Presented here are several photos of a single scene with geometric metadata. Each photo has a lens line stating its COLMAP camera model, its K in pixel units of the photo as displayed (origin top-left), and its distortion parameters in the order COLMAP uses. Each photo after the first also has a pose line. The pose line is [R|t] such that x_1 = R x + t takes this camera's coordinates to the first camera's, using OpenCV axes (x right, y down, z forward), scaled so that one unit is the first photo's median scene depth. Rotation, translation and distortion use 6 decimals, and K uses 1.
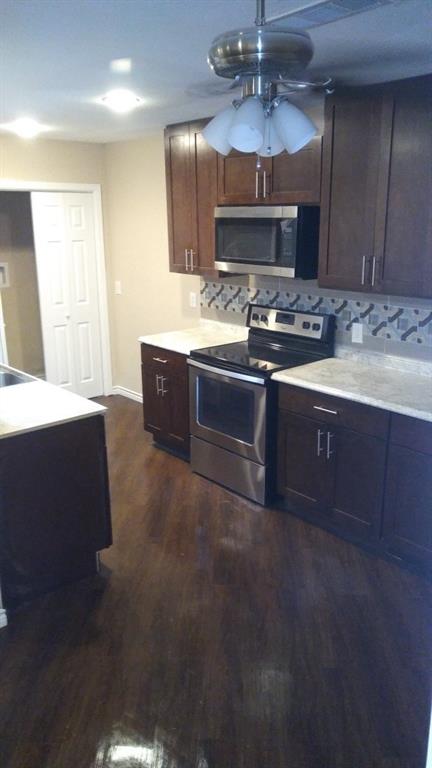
lens RADIAL K [[592.1, 0, 209.9], [0, 592.1, 384.5], [0, 0, 1]] dist [0.036445, -0.021210]
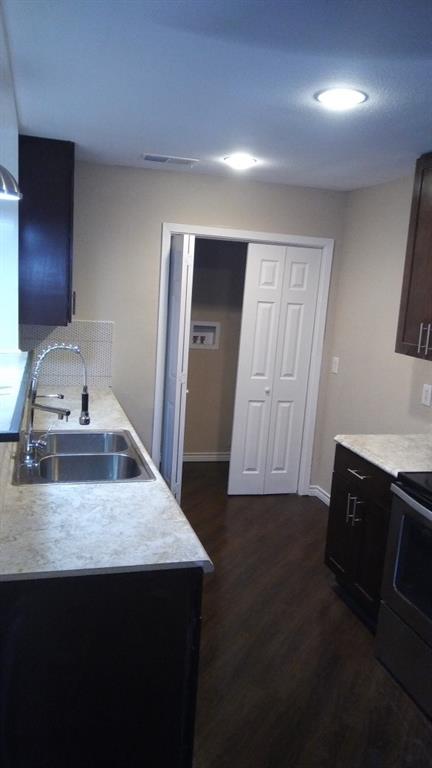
lens RADIAL K [[592.1, 0, 198.8], [0, 592.1, 382.3], [0, 0, 1]] dist [0.036445, -0.021210]
pose [[0.892370, 0.135819, -0.430382, 0.033928], [-0.186665, 0.979324, -0.077985, -0.053090], [0.410891, 0.149928, 0.899272, 0.257348]]
